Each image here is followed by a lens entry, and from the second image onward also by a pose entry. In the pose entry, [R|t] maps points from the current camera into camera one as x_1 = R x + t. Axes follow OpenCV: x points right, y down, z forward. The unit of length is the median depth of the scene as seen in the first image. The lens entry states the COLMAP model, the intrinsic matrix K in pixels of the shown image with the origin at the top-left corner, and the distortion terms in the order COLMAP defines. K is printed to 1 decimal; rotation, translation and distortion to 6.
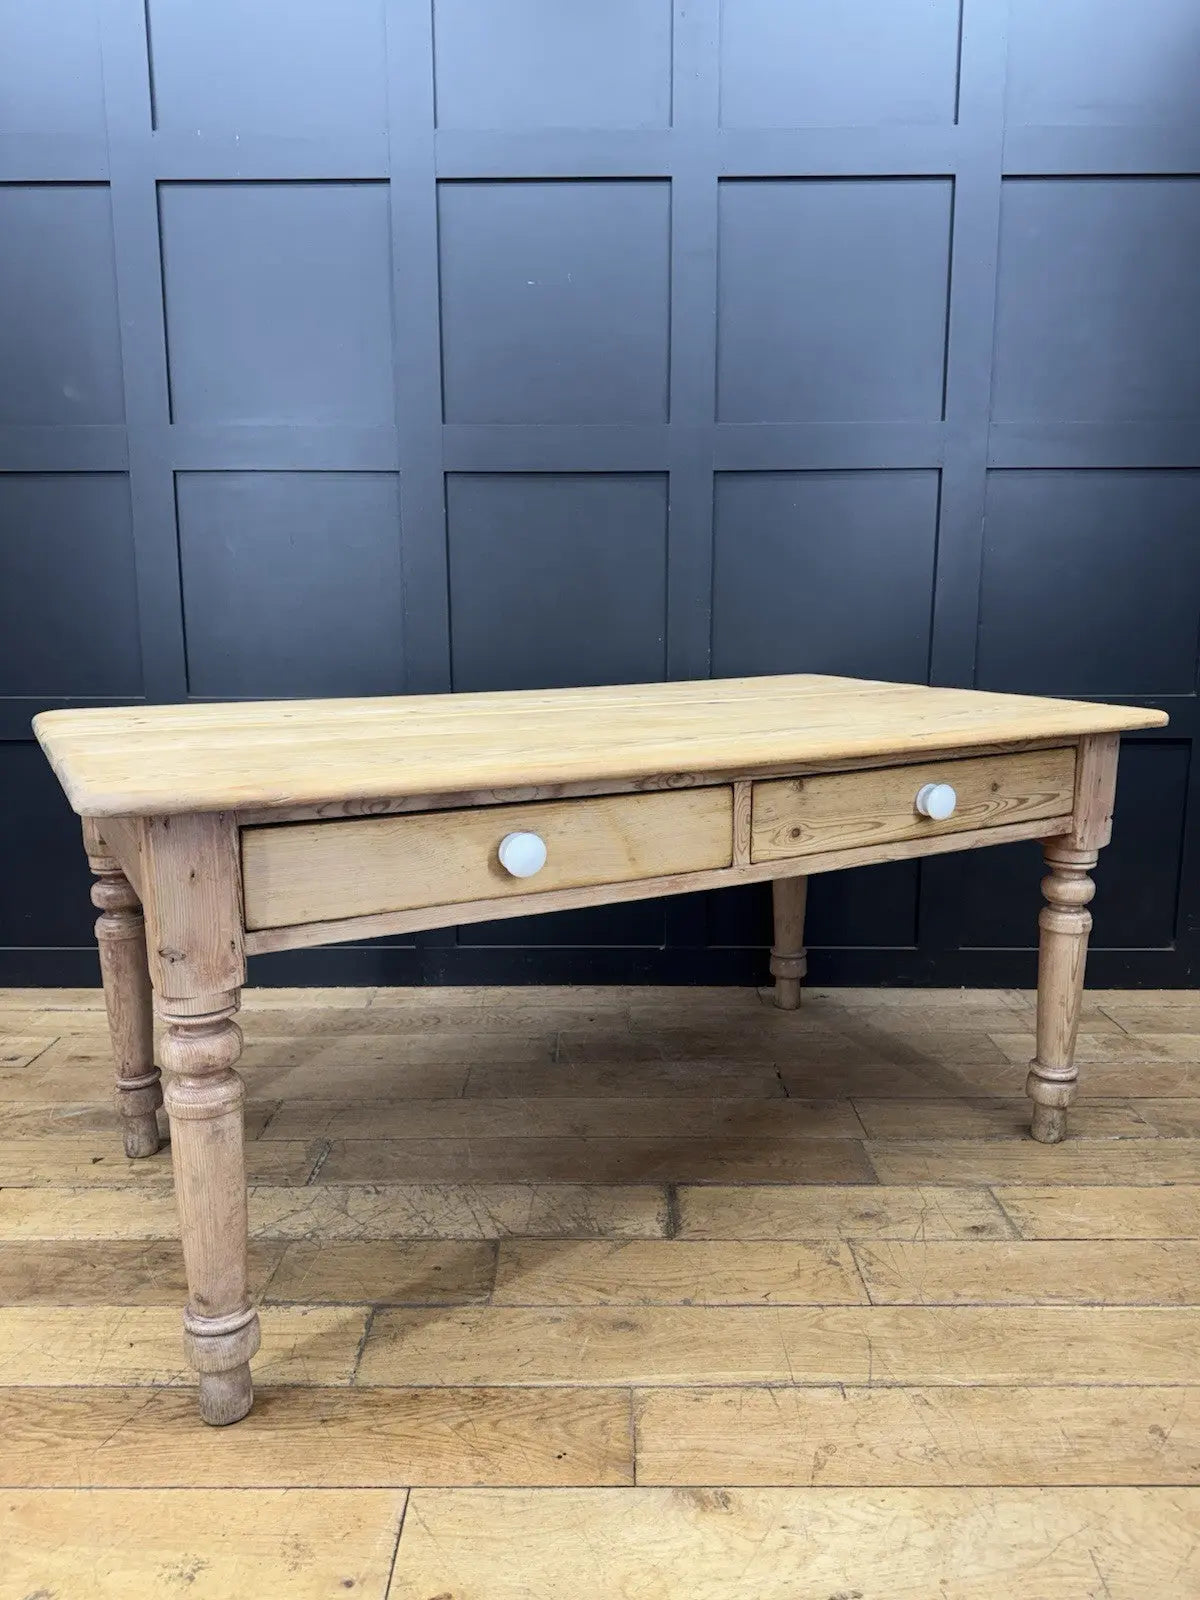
lens RADIAL K [[1180.3, 0, 607.1], [0, 1180.3, 794.2], [0, 0, 1]] dist [0.013827, -0.022920]
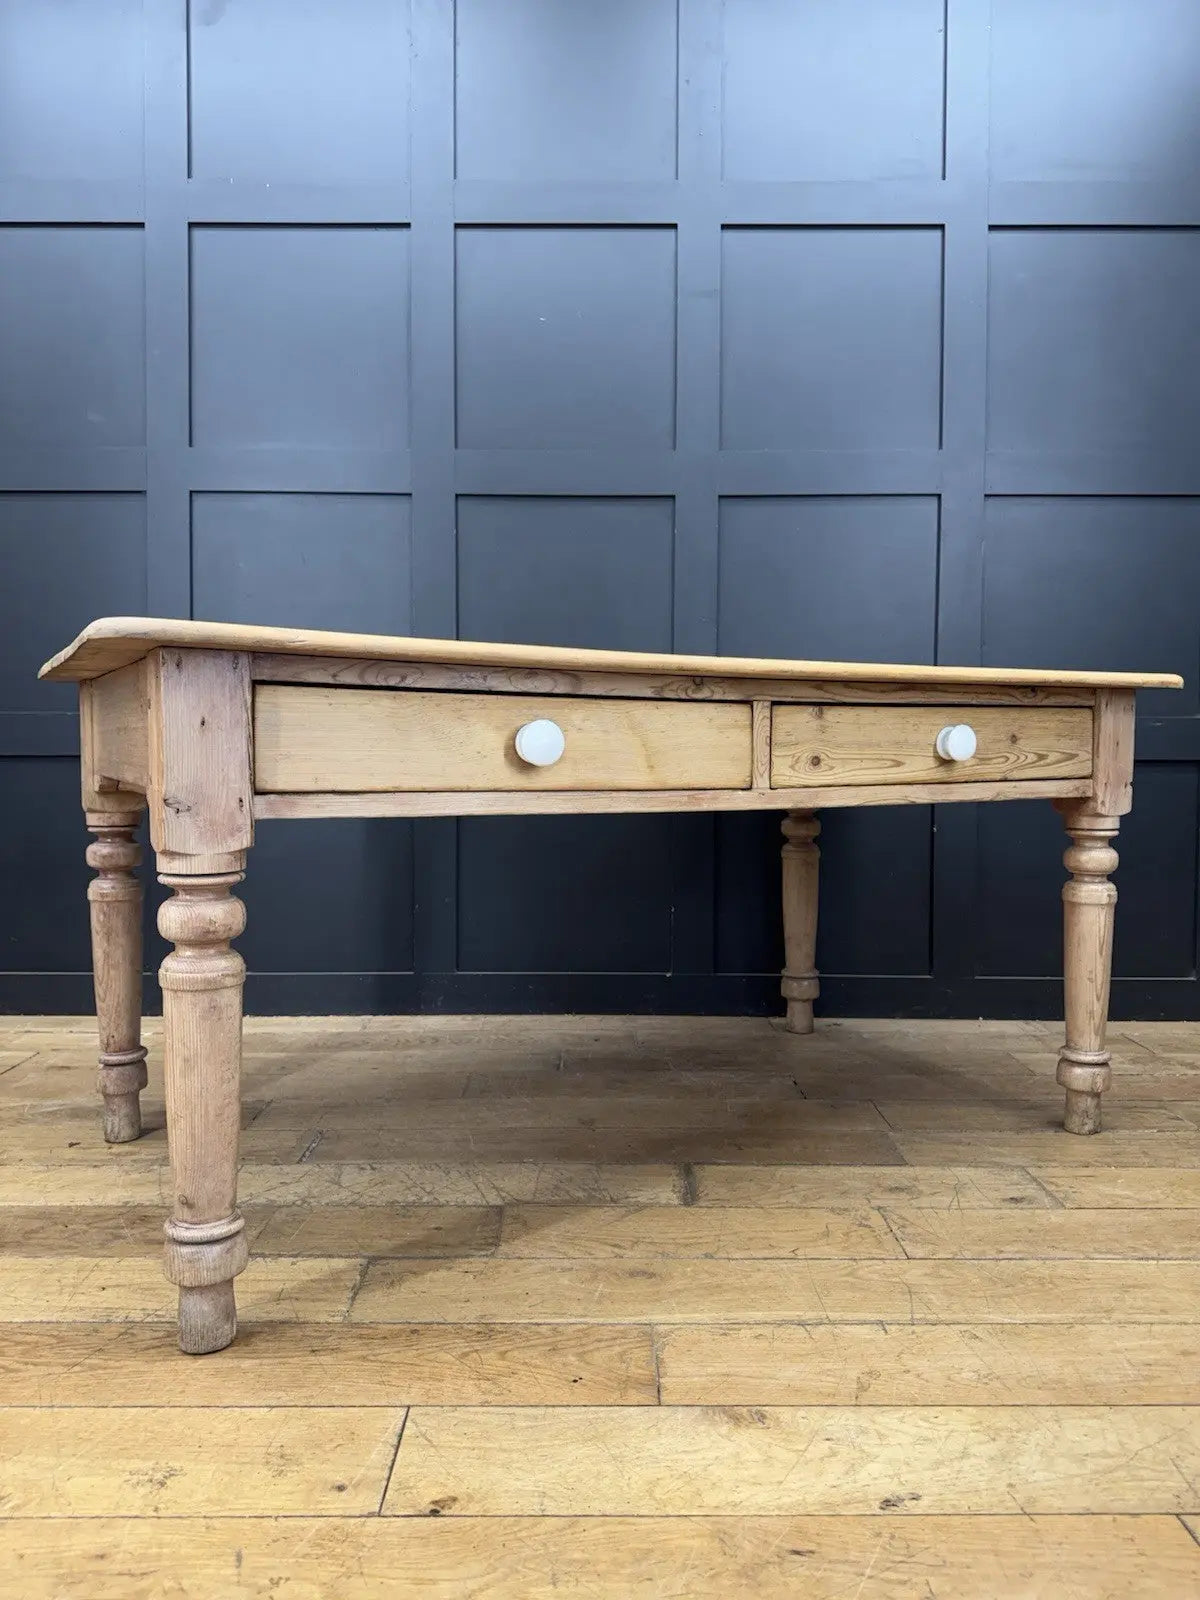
lens RADIAL K [[1180.3, 0, 607.7], [0, 1180.3, 788.5], [0, 0, 1]] dist [0.013827, -0.022920]
pose [[0.999955, 0.005616, 0.007635, -0.019137], [-0.004506, 0.990385, -0.138268, 0.182900], [-0.008338, 0.138227, 0.990365, 0.033230]]
